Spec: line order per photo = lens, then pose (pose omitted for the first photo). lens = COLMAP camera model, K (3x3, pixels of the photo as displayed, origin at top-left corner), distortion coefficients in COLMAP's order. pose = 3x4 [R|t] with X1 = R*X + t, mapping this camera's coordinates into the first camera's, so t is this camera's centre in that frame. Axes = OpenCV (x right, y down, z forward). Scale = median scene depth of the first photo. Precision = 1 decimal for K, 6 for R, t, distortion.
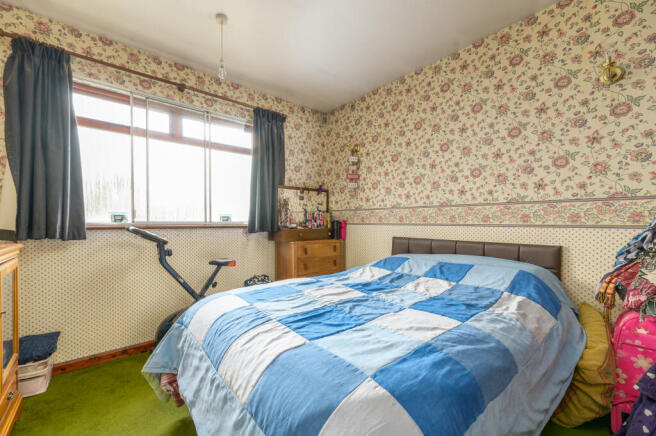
lens RADIAL K [[258.8, 0, 330.8], [0, 258.8, 225.7], [0, 0, 1]] dist [-0.001436, -0.000136]
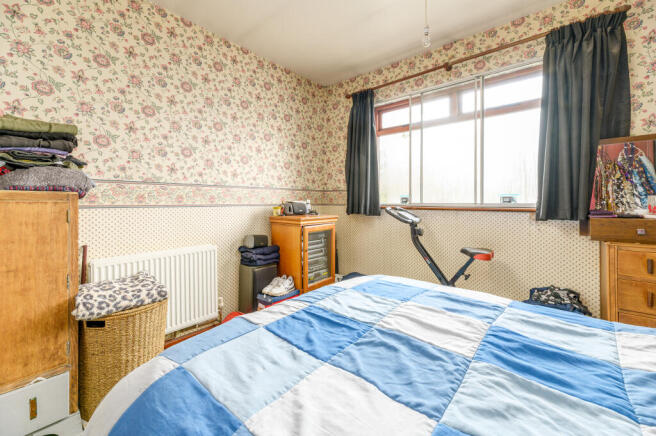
lens RADIAL K [[267.6, 0, 327.9], [0, 267.6, 203.0], [0, 0, 1]] dist [0.000779, 0.000068]
pose [[0.159789, 0.001026, -0.987151, 0.458739], [-0.016733, 0.999859, -0.001669, -0.010837], [0.987009, 0.016785, 0.159783, 0.514801]]
